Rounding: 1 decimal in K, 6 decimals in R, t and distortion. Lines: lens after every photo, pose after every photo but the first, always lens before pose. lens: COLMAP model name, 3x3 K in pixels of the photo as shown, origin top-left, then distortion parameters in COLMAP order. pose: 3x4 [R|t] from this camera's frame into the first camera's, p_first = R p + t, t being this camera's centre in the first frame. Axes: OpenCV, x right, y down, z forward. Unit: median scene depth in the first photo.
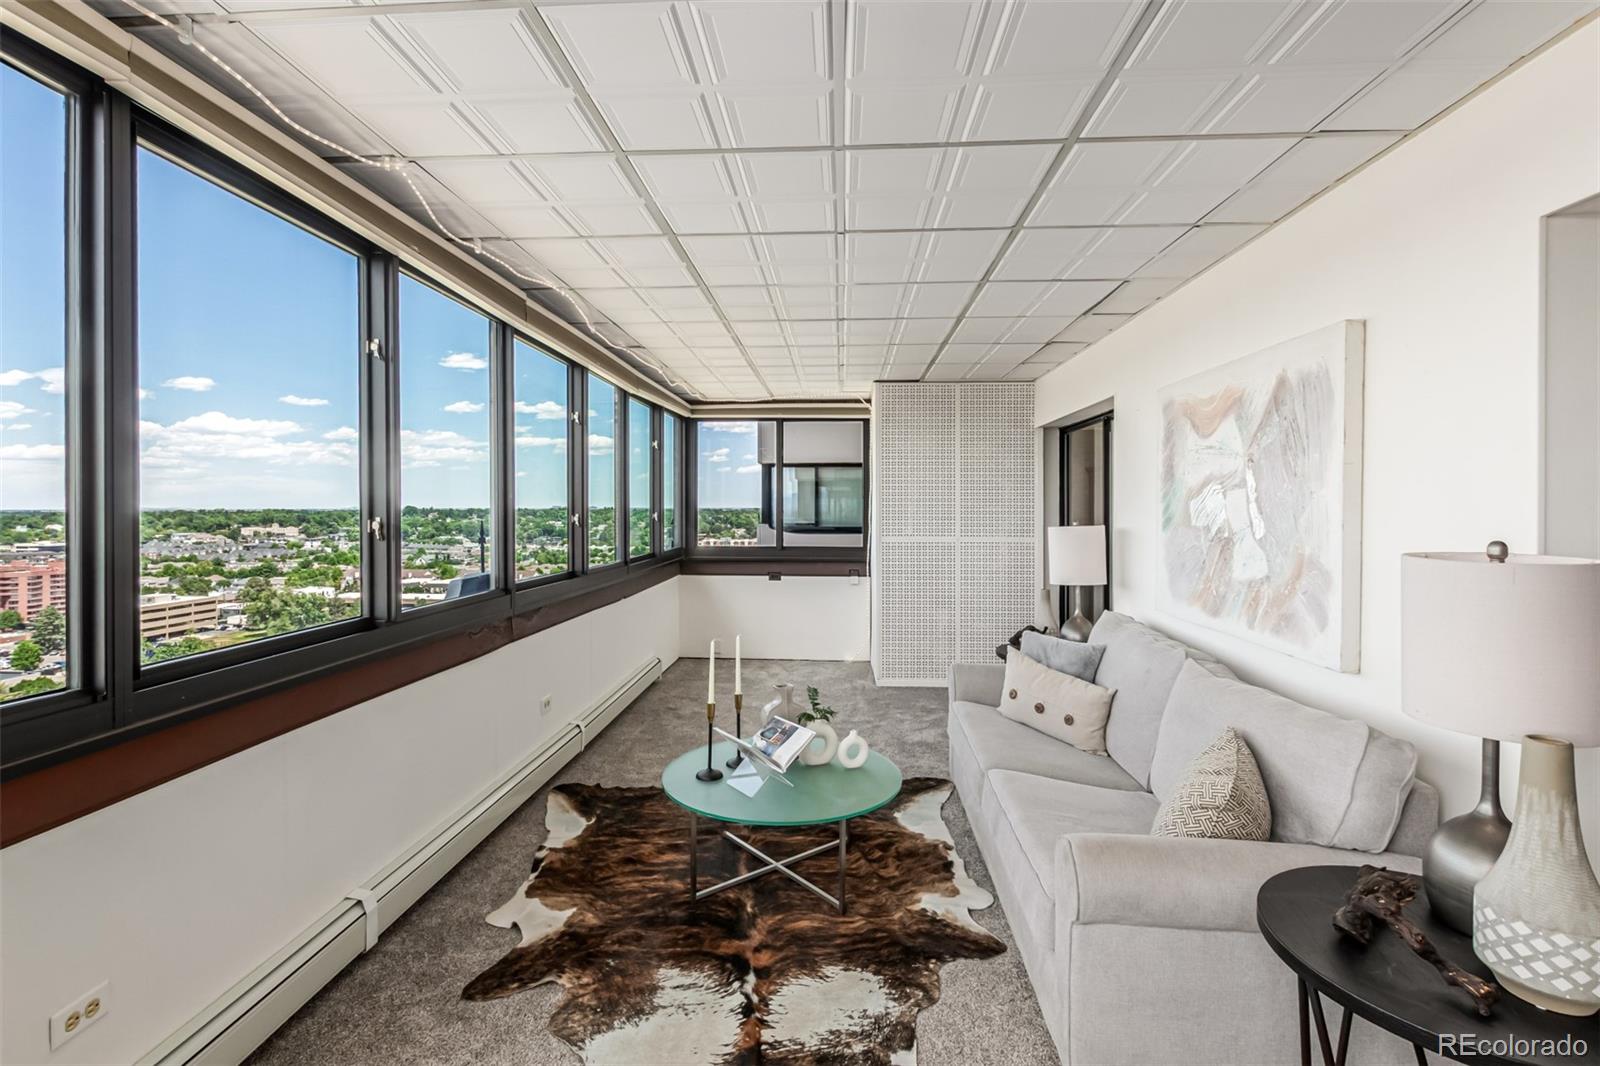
lens RADIAL K [[736.6, 0, 799.4], [0, 736.6, 519.1], [0, 0, 1]] dist [0.000292, 0.000216]
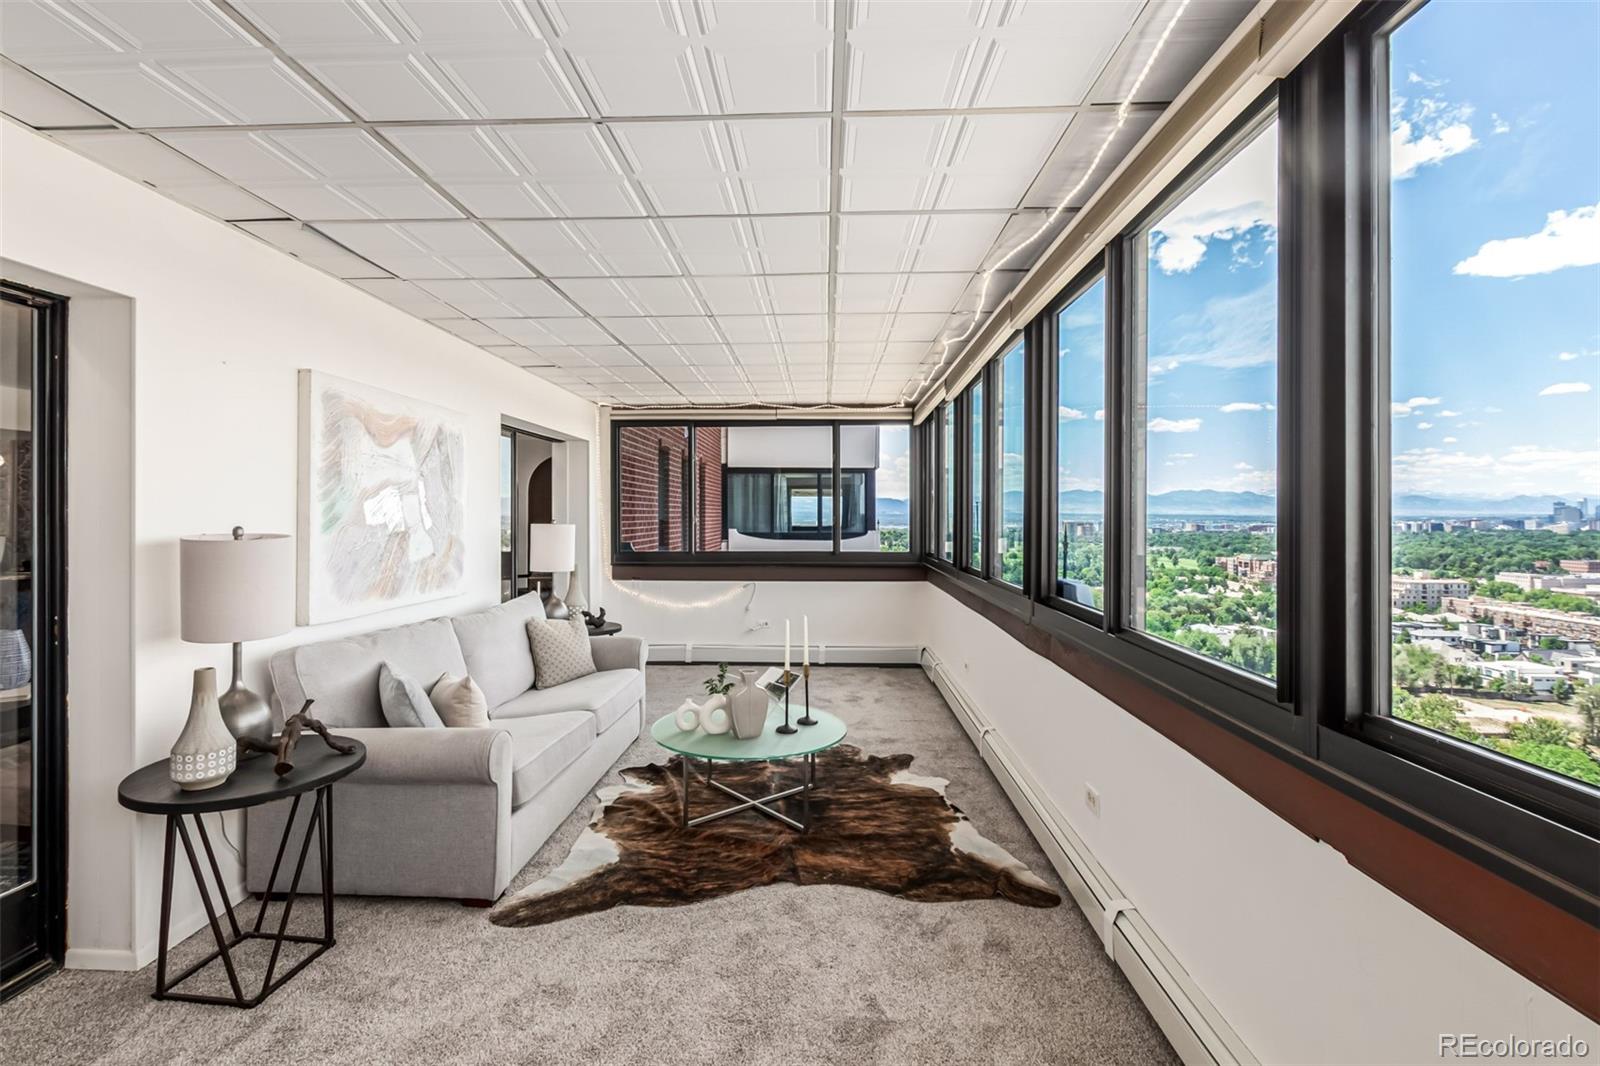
lens RADIAL K [[736.6, 0, 793.8], [0, 736.6, 523.2], [0, 0, 1]] dist [0.000292, 0.000216]
pose [[-0.999888, -0.002961, -0.014655, -0.080872], [-0.003352, 0.999638, 0.026683, -0.025658], [0.014571, 0.026729, -0.999537, 2.297367]]
